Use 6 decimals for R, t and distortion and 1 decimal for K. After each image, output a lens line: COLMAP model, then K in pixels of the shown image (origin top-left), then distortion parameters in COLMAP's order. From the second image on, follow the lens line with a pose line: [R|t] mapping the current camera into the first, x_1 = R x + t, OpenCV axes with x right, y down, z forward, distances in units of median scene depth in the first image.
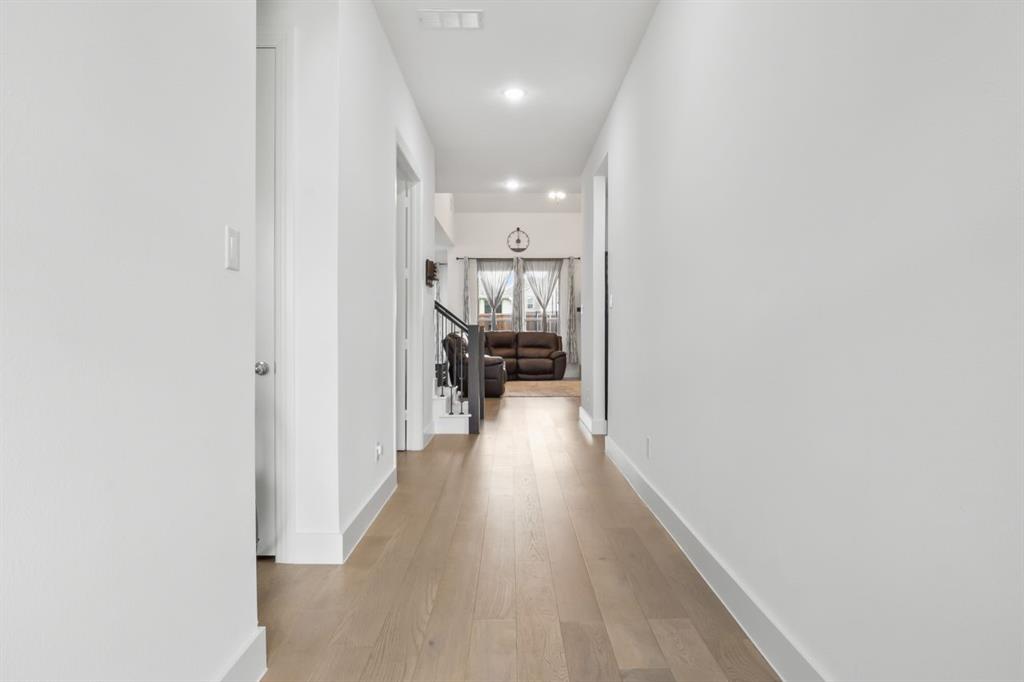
lens RADIAL K [[654.0, 0, 511.5], [0, 654.0, 334.4], [0, 0, 1]] dist [-0.017279, -0.005561]
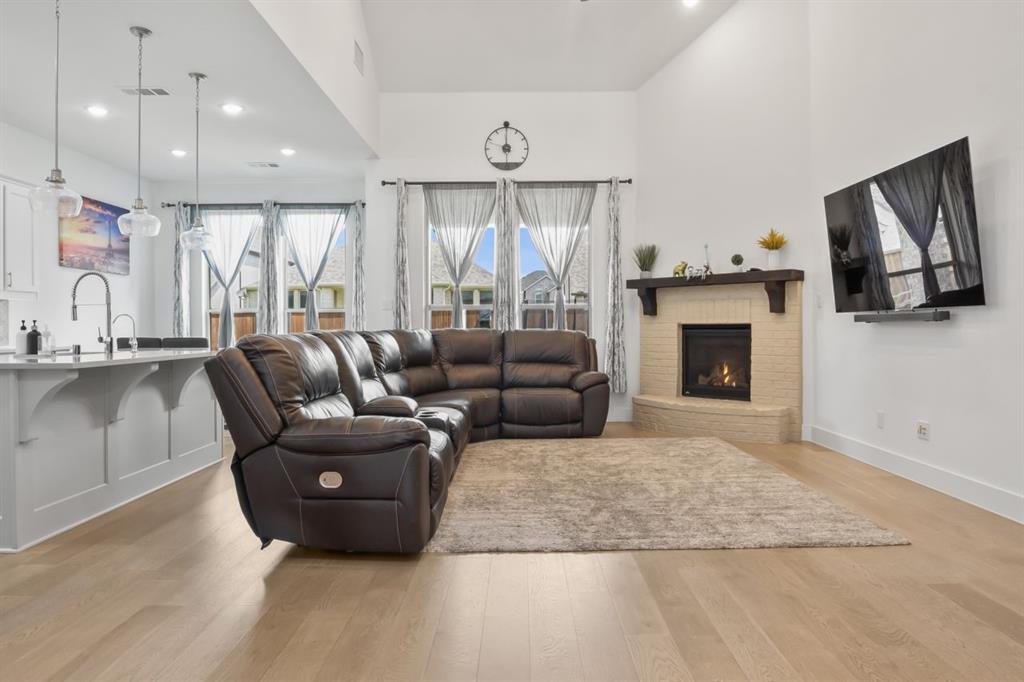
lens RADIAL K [[679.7, 0, 492.4], [0, 679.7, 339.4], [0, 0, 1]] dist [-0.004270, -0.004493]
pose [[0.999354, -0.001417, -0.035916, 0.018660], [0.001573, 0.999989, 0.004309, 0.000449], [0.035910, -0.004363, 0.999346, 0.497896]]
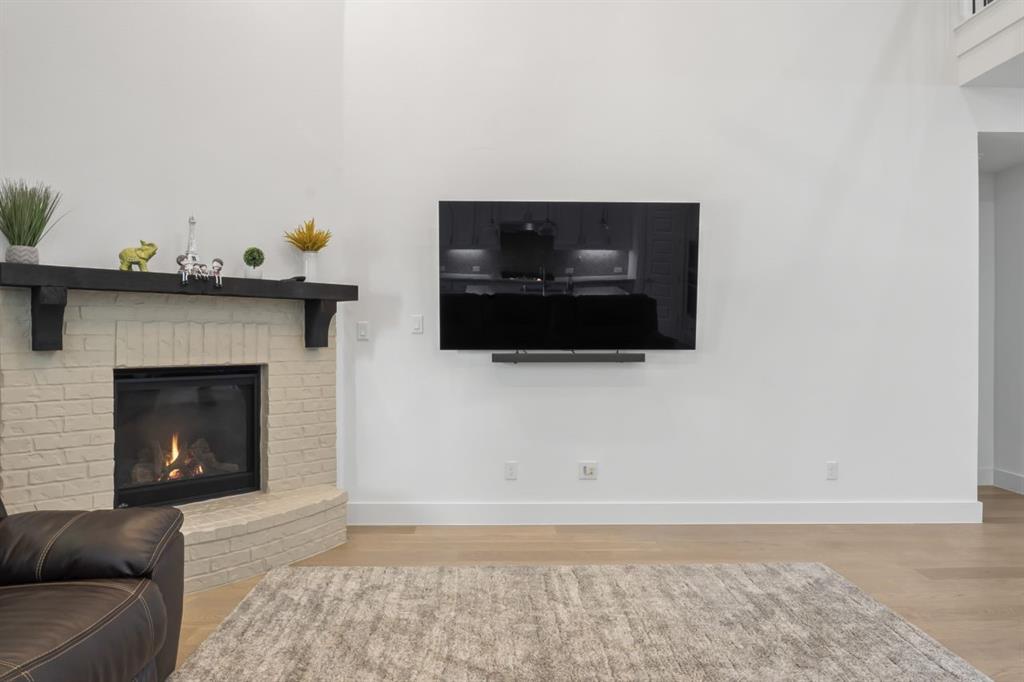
lens RADIAL K [[654.0, 0, 511.5], [0, 654.0, 334.4], [0, 0, 1]] dist [-0.017279, -0.005561]
pose [[-0.031335, 0.004625, 0.999498, -0.084647], [0.007942, 0.999959, -0.004378, -0.016327], [-0.999477, 0.007801, -0.031371, 0.831577]]
